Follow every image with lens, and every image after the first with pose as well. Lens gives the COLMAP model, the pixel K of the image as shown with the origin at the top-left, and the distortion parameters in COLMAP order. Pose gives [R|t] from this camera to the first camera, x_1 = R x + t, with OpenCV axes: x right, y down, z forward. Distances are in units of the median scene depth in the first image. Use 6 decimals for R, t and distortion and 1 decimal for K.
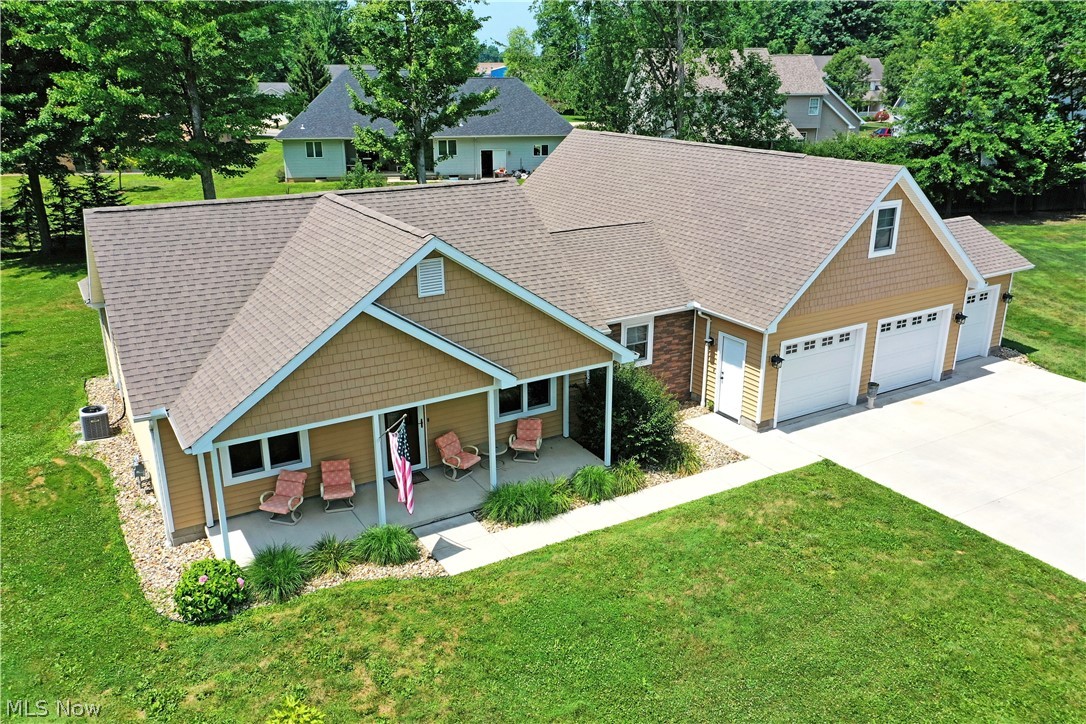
lens RADIAL K [[865.1, 0, 543.0], [0, 865.1, 362.0], [0, 0, 1]] dist [0.005590, 0.006142]
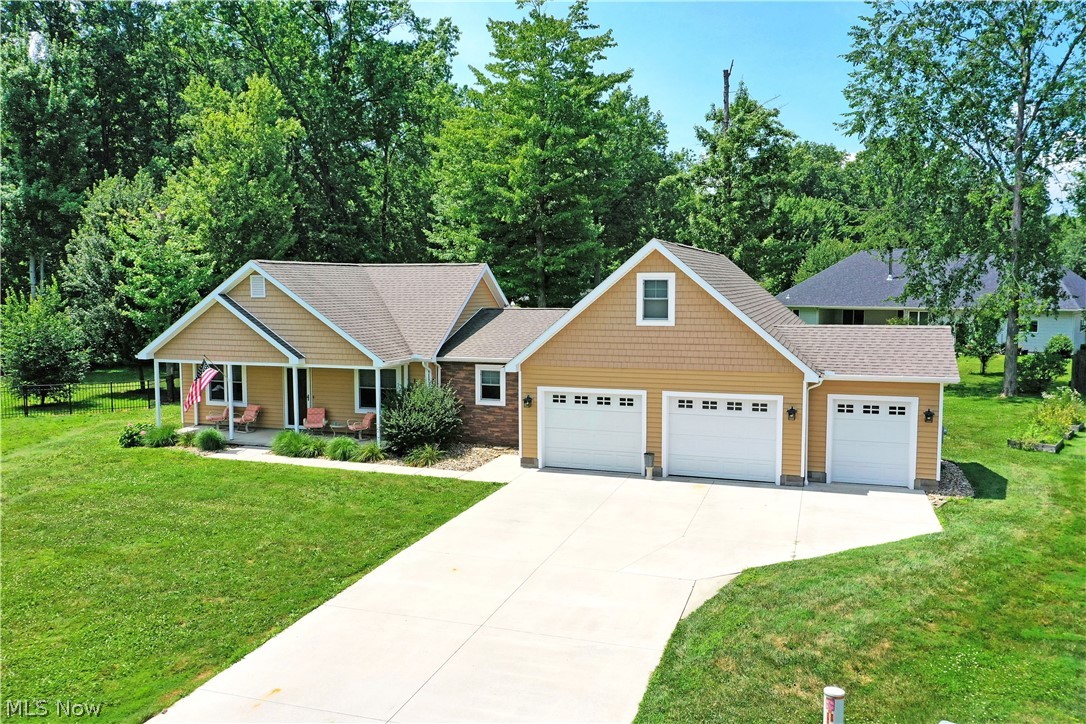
lens RADIAL K [[865.1, 0, 543.0], [0, 865.1, 362.0], [0, 0, 1]] dist [0.005590, 0.006142]
pose [[0.647934, 0.070497, -0.758427, 1.200839], [-0.252194, 0.959402, -0.126274, 0.092233], [0.718735, 0.273088, 0.639408, 0.279474]]
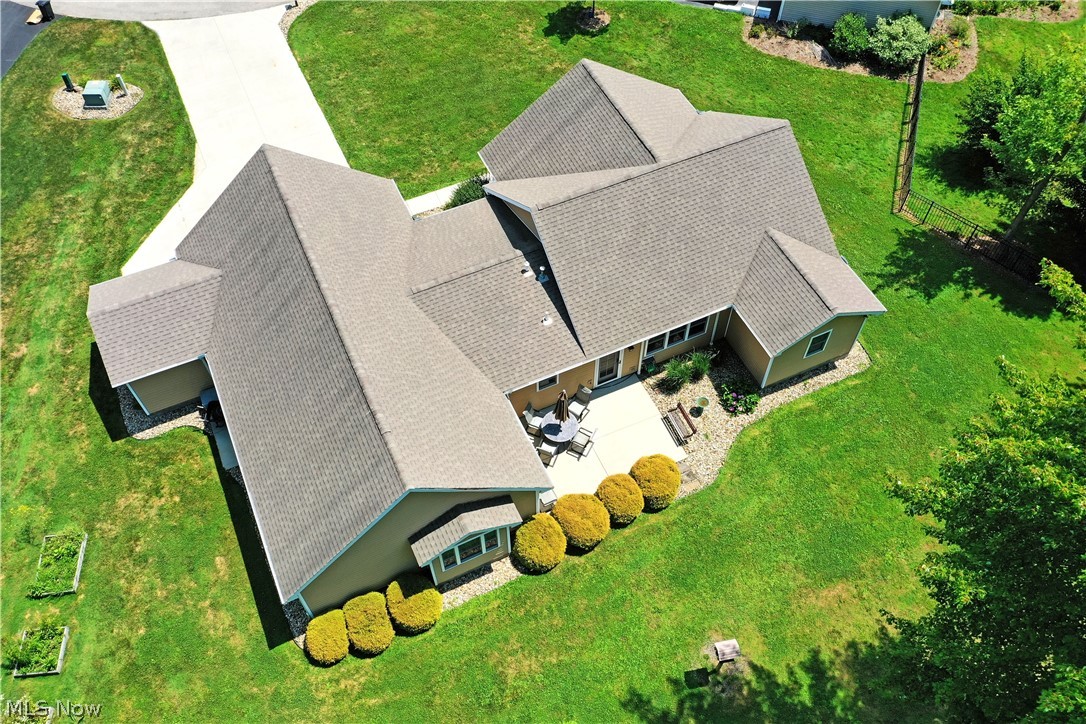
lens RADIAL K [[878.5, 0, 543.0], [0, 878.5, 362.0], [0, 0, 1]] dist [0.012195, -0.010195]
pose [[-0.994608, -0.079644, 0.066427, -0.173933], [0.042850, 0.267697, 0.962550, -1.566775], [-0.094443, 0.960206, -0.262841, 1.764521]]
